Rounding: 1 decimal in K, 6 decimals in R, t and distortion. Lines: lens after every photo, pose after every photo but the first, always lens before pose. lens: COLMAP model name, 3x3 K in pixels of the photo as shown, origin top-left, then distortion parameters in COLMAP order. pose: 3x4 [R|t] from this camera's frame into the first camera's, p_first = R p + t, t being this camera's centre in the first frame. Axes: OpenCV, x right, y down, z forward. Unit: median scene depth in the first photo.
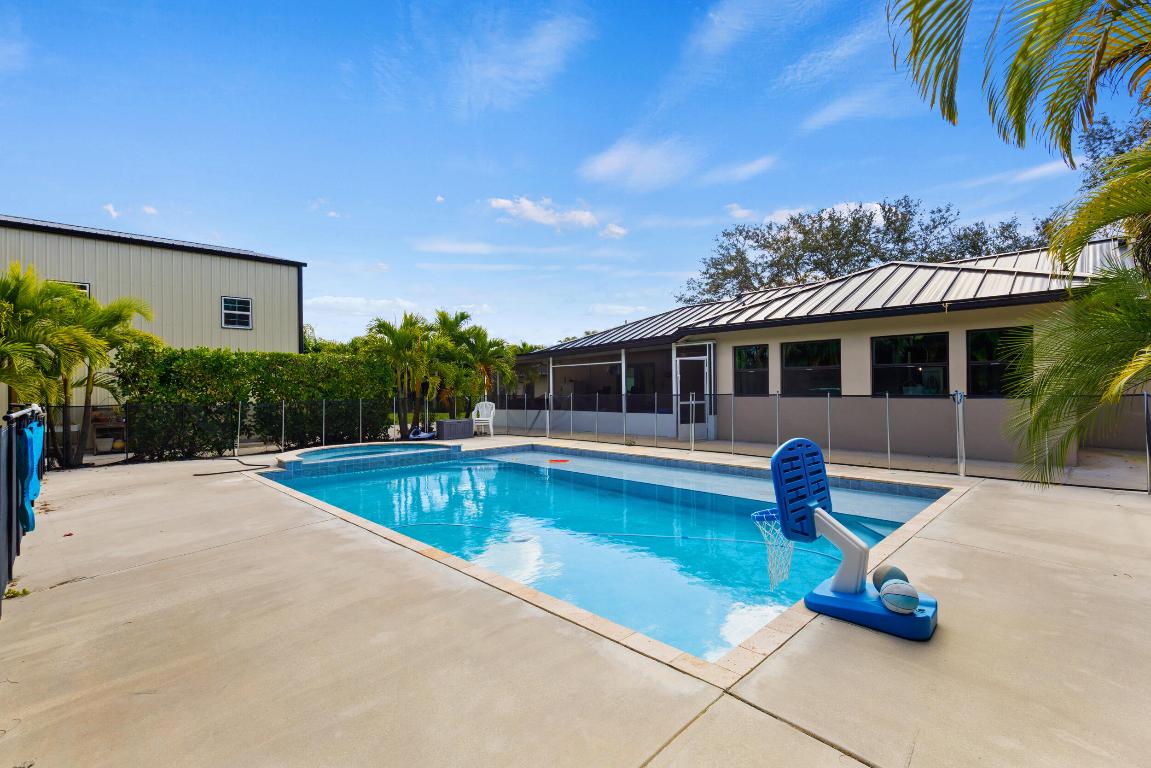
lens RADIAL K [[507.2, 0, 564.5], [0, 507.2, 387.6], [0, 0, 1]] dist [0.000463, 0.000020]
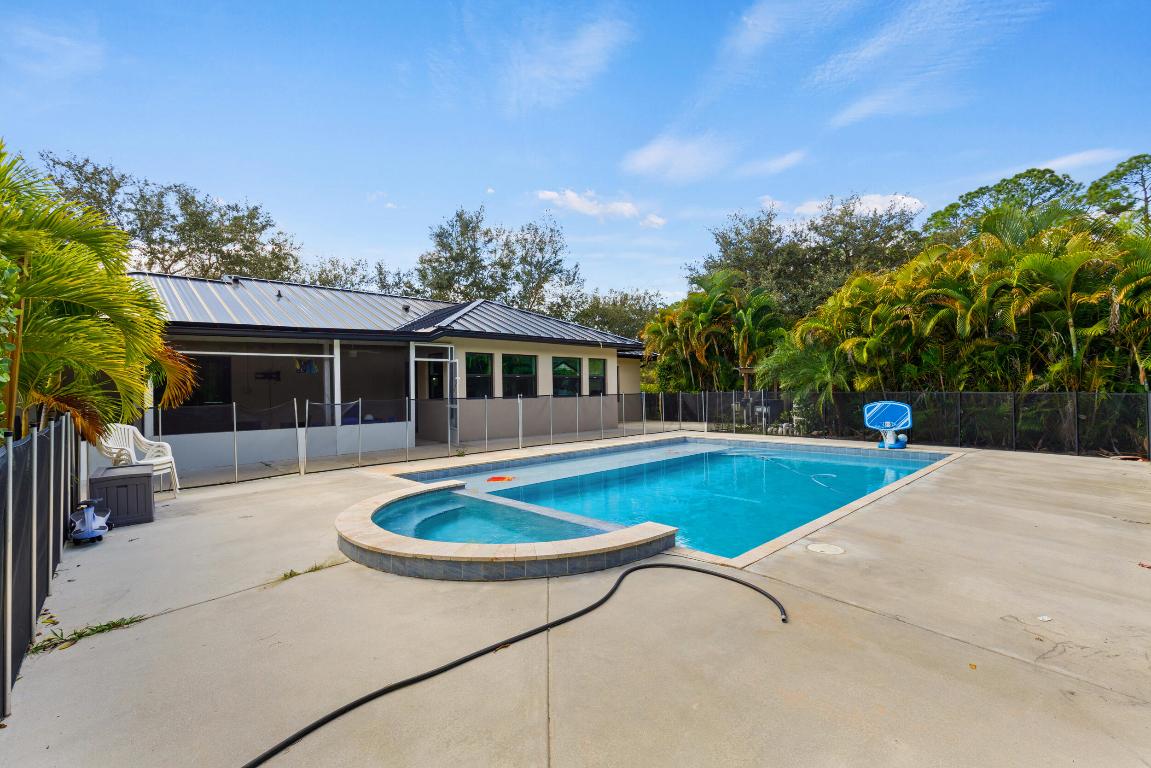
lens RADIAL K [[507.2, 0, 564.5], [0, 507.2, 387.6], [0, 0, 1]] dist [0.000463, 0.000020]
pose [[0.002961, 0.009872, 0.999947, -0.724686], [0.009632, 0.999905, -0.009900, 0.005466], [-0.999949, 0.009661, 0.002866, 0.790770]]
